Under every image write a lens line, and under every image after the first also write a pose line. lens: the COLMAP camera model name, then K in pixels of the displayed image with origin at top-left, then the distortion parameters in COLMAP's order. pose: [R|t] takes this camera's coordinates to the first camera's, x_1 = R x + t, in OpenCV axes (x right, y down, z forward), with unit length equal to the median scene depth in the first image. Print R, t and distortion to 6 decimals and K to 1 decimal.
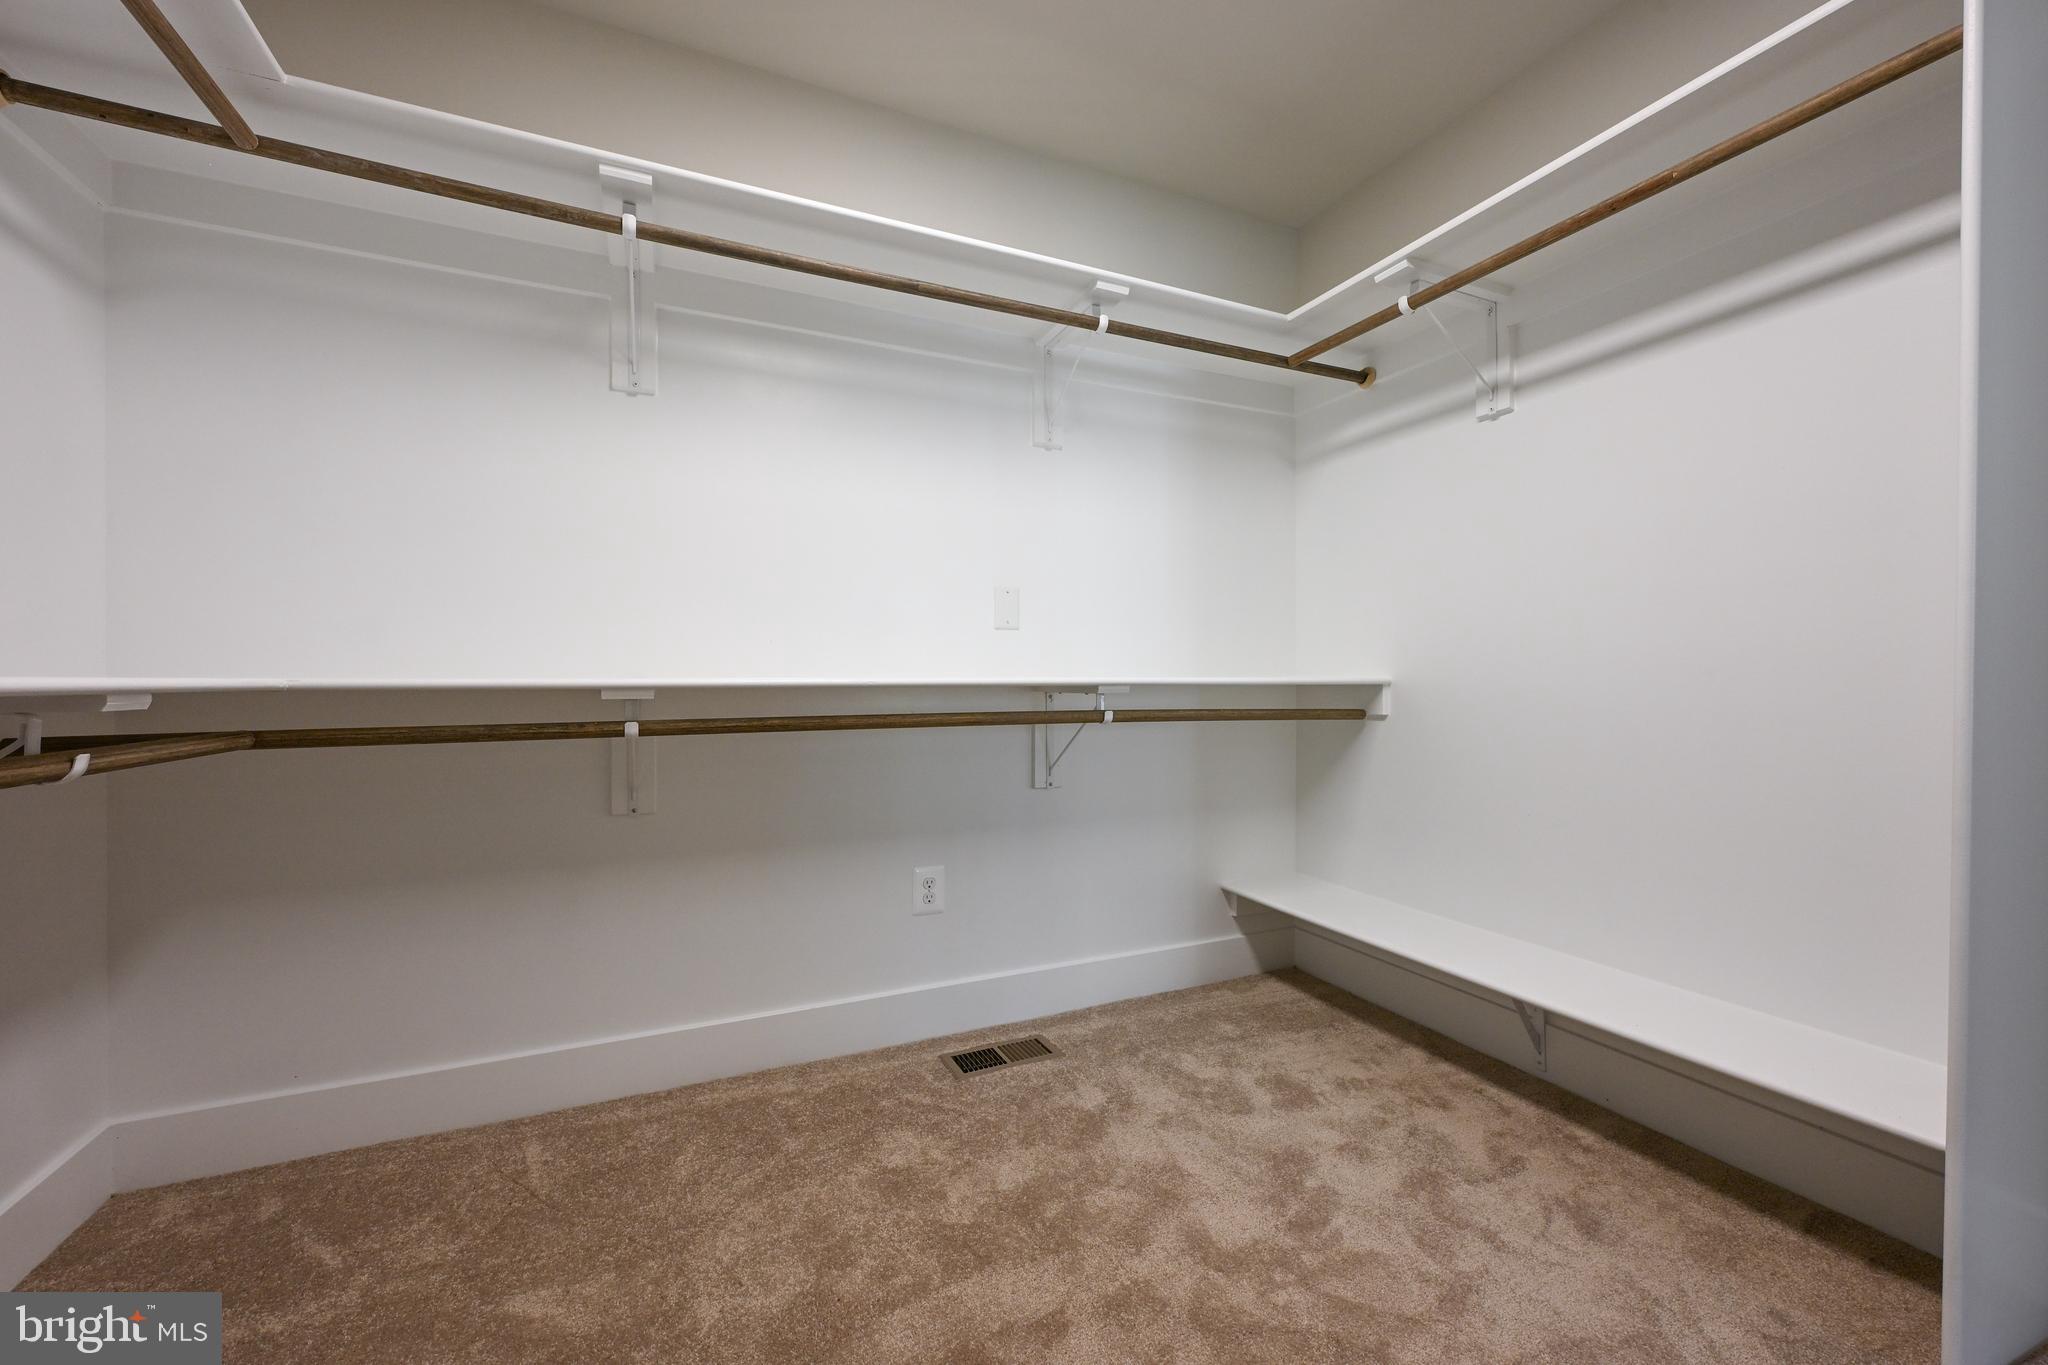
lens RADIAL K [[798.1, 0, 1024.0], [0, 798.1, 682.5], [0, 0, 1]] dist [0.000931, 0.000060]
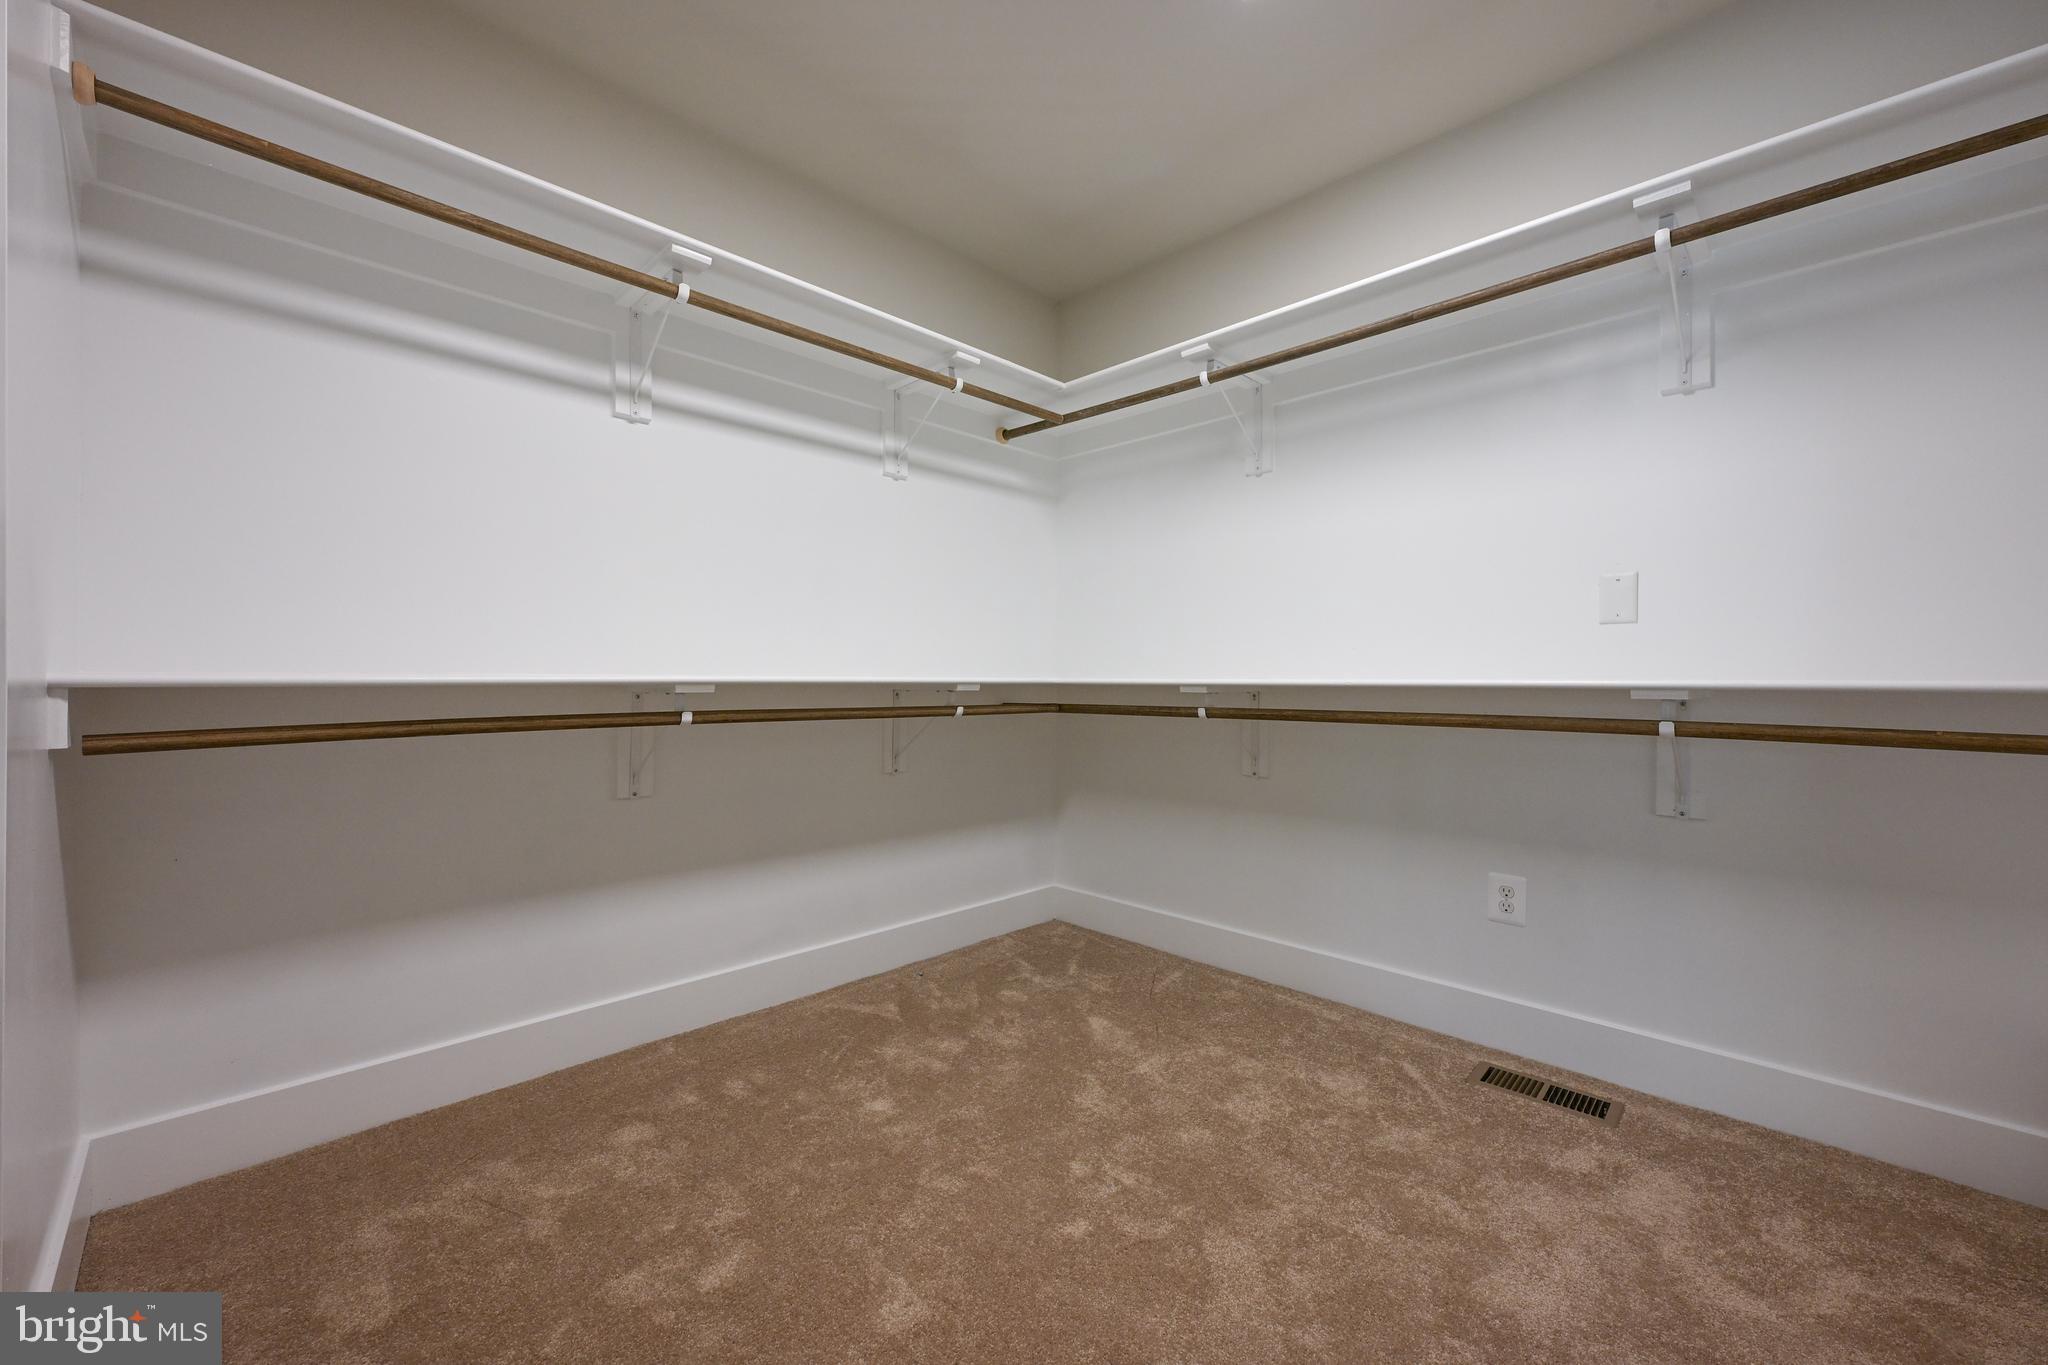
lens RADIAL K [[814.9, 0, 1026.7], [0, 814.9, 682.0], [0, 0, 1]] dist [0.001024, 0.000108]
pose [[0.355140, 0.008712, -0.934773, 0.705954], [-0.006838, 0.999954, 0.006721, -0.006444], [0.934788, 0.004005, 0.355183, 0.123937]]
